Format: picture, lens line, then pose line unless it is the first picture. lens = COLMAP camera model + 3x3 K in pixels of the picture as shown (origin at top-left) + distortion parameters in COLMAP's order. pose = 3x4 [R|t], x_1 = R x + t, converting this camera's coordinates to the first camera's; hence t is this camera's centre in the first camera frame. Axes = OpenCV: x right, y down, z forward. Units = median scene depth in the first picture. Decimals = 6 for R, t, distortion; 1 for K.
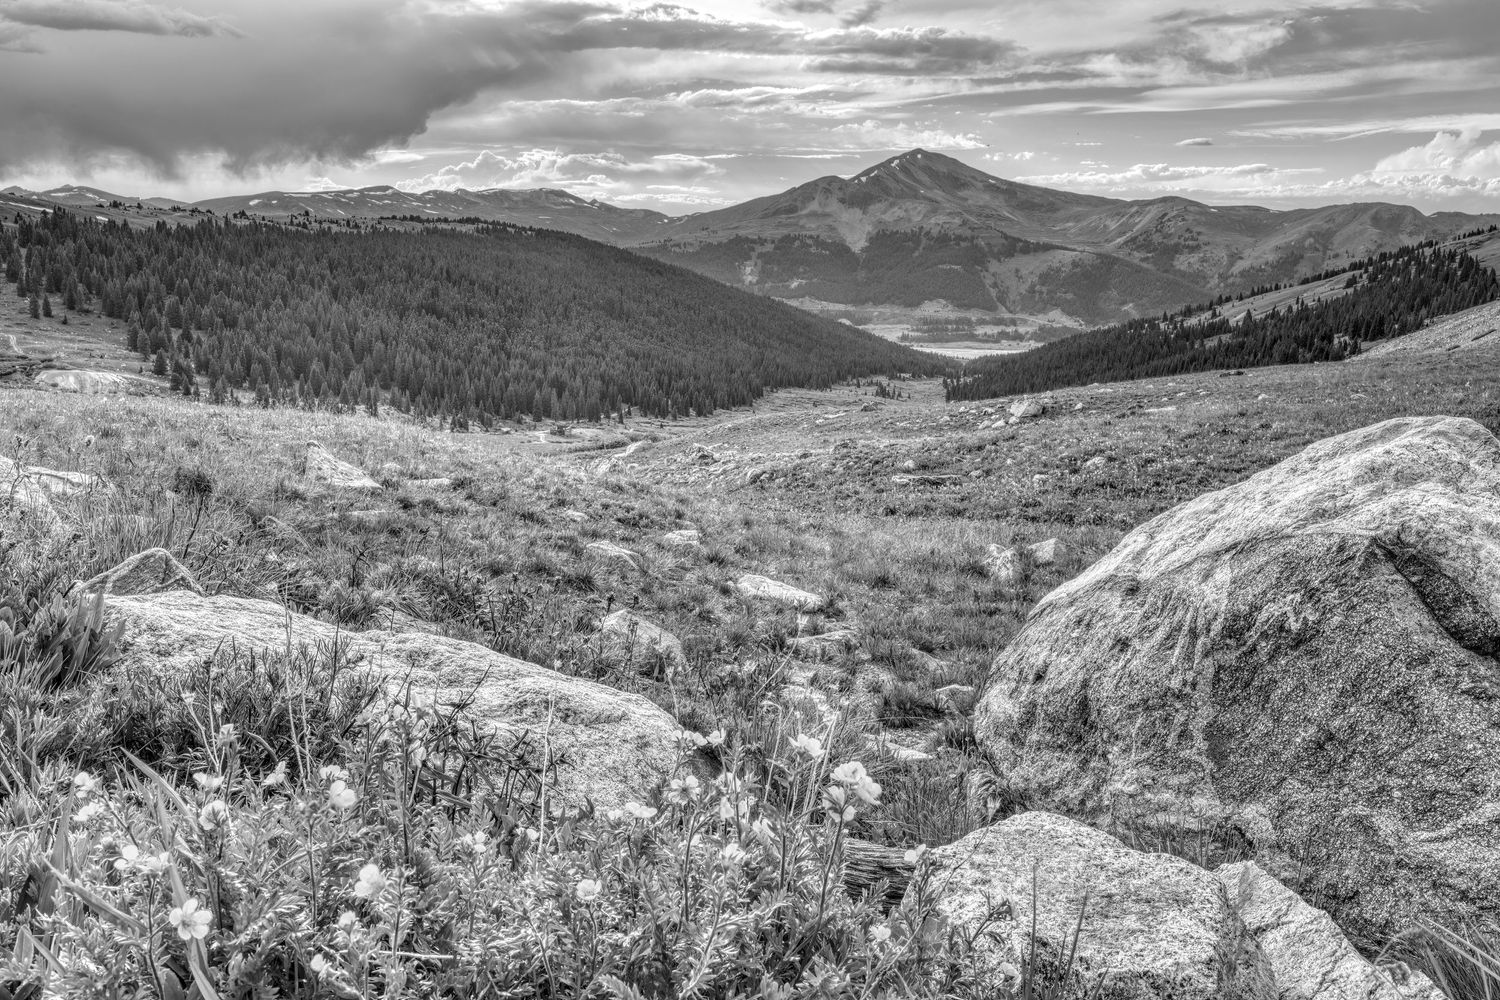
lens RADIAL K [[1364.9, 0, 754.3], [0, 1364.9, 502.4], [0, 0, 1]] dist [-0.010695, 0.000000]
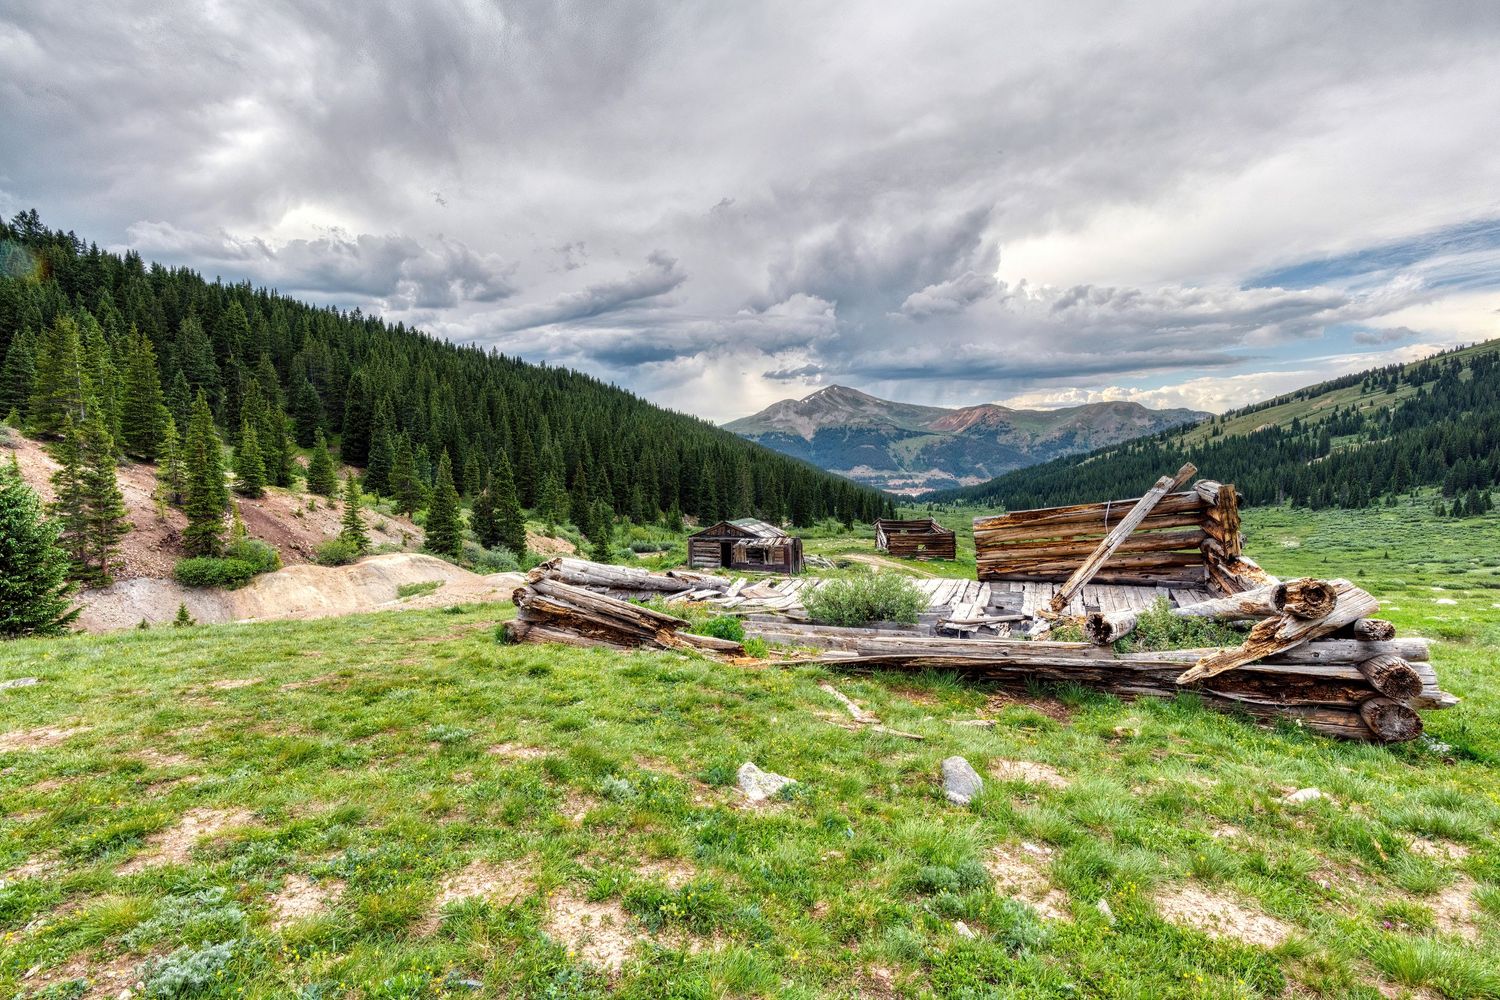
lens RADIAL K [[717.0, 0, 753.4], [0, 717.0, 504.9], [0, 0, 1]] dist [0.009281, 0.002215]
pose [[0.998898, -0.032698, 0.033666, -0.025923], [0.036283, 0.993039, -0.112058, -0.007464], [-0.029767, 0.113156, 0.993131, 0.130968]]
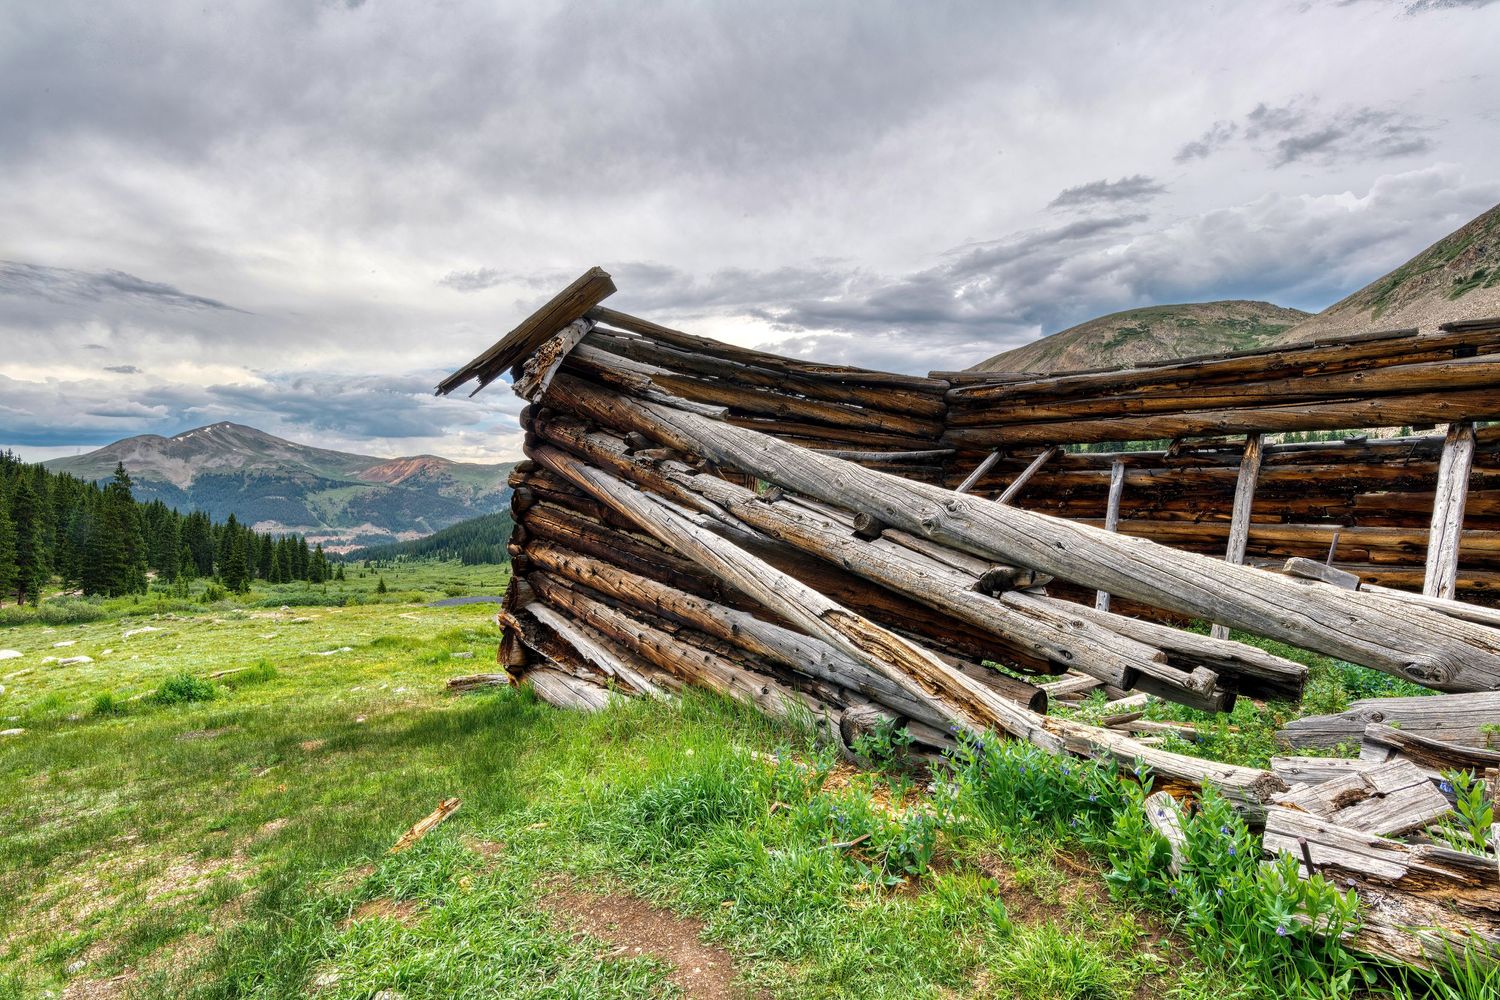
lens RADIAL K [[717.0, 0, 757.5], [0, 717.0, 499.8], [0, 0, 1]] dist [0.009281, 0.002215]
pose [[0.708555, -0.020815, 0.705349, -0.023474], [0.149616, 0.981271, -0.121338, -0.008237], [-0.689613, 0.191506, 0.698398, 0.144311]]
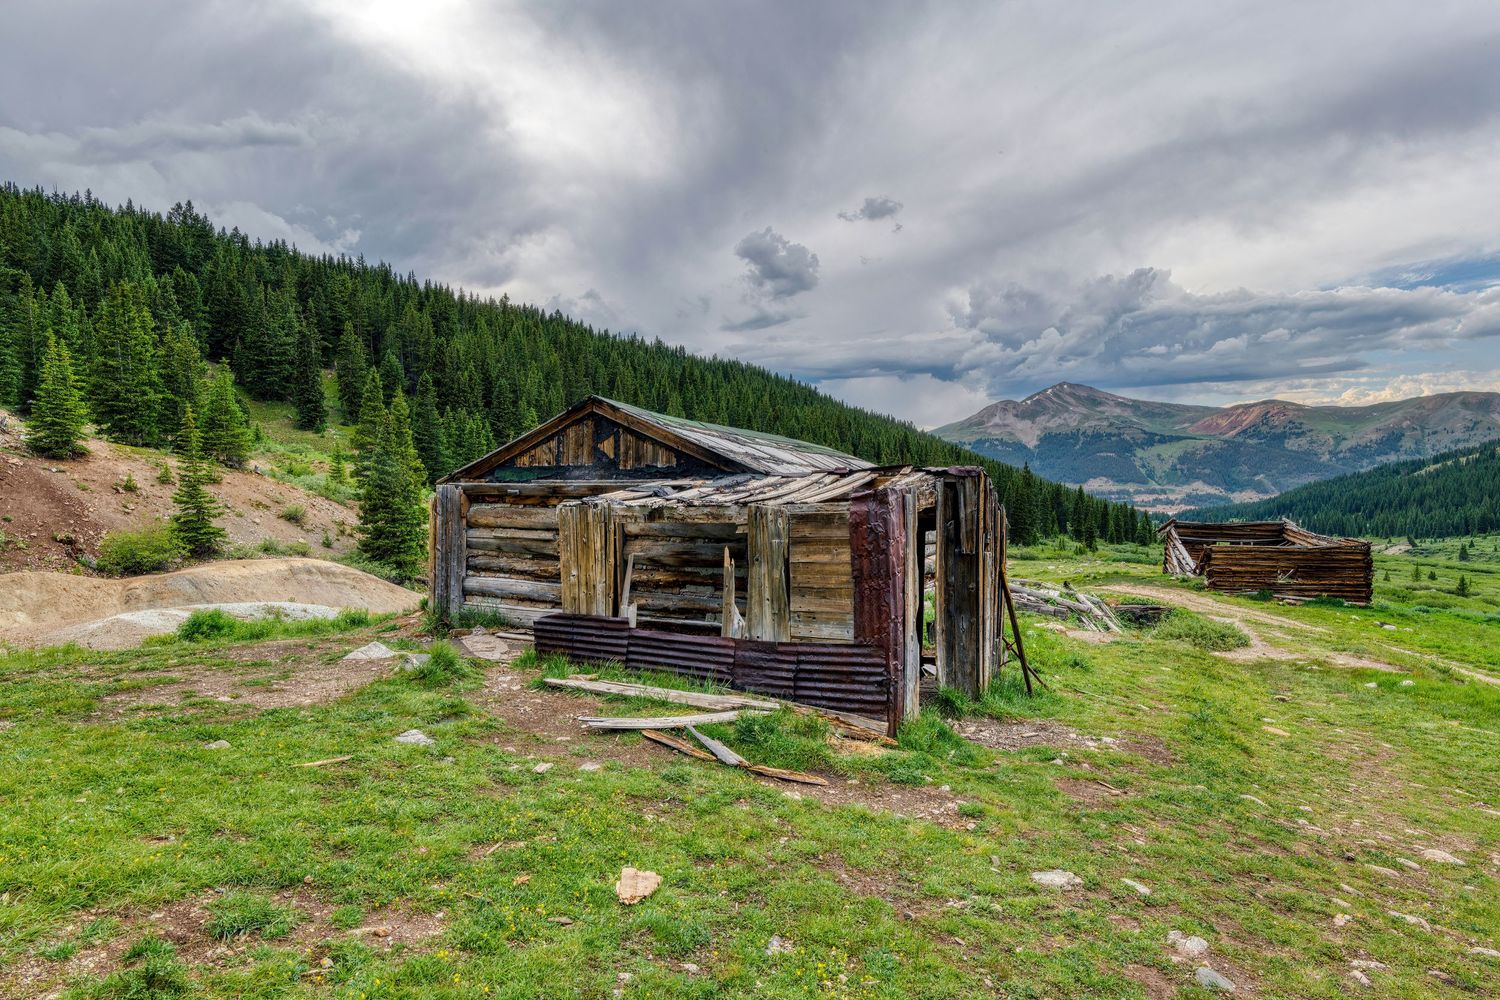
lens RADIAL K [[804.2, 0, 755.3], [0, 804.2, 496.9], [0, 0, 1]] dist [0.003676, -0.001168]
pose [[0.975791, -0.027226, -0.217005, -0.025419], [-0.005292, 0.988991, -0.147878, -0.007645], [0.218642, 0.145447, 0.964905, 0.135675]]
